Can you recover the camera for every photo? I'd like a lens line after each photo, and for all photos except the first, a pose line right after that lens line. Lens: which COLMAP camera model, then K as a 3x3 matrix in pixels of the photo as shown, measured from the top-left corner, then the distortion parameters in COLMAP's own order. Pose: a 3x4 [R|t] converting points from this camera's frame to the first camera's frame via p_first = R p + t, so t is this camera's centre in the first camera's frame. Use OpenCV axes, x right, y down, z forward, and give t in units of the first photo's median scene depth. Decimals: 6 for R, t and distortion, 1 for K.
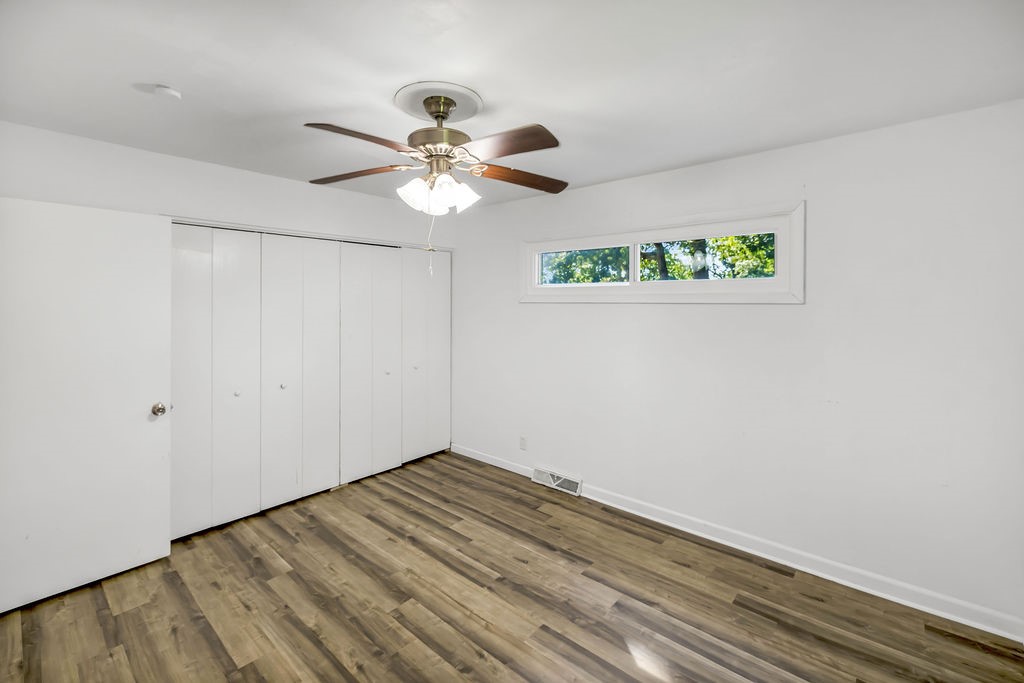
lens RADIAL K [[459.8, 0, 510.8], [0, 459.8, 299.0], [0, 0, 1]] dist [0.000183, -0.001169]
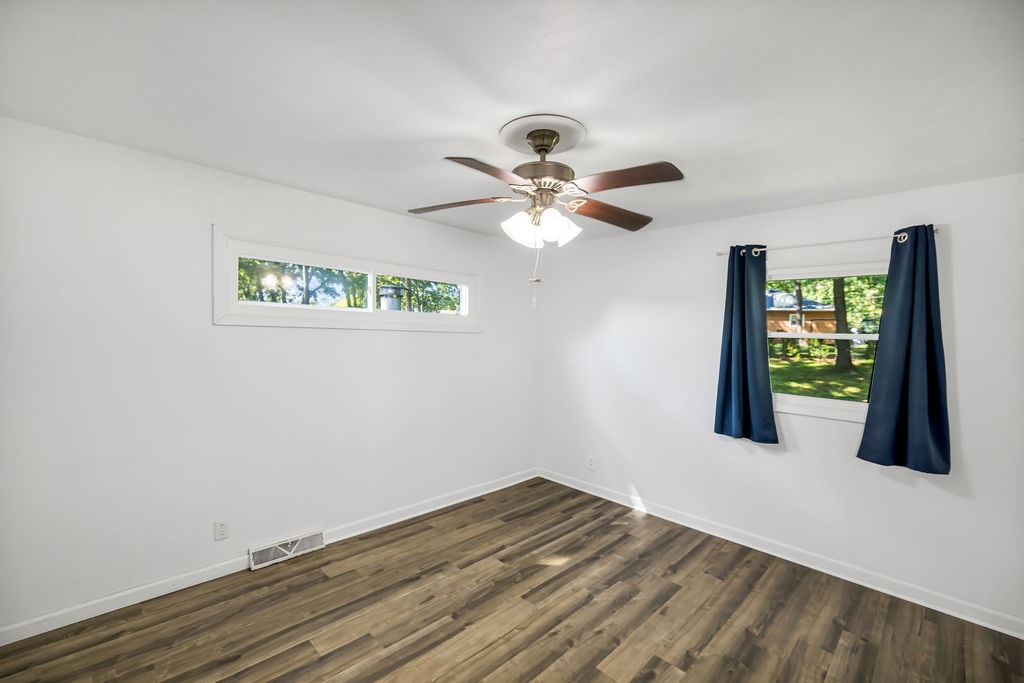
lens RADIAL K [[442.2, 0, 512.0], [0, 442.2, 341.5], [0, 0, 1]] dist [-0.009589, 0.000030]
pose [[0.036130, -0.018277, 0.999180, -0.909616], [-0.035776, 0.999168, 0.019570, 0.011093], [-0.998707, -0.036453, 0.035446, 0.847684]]
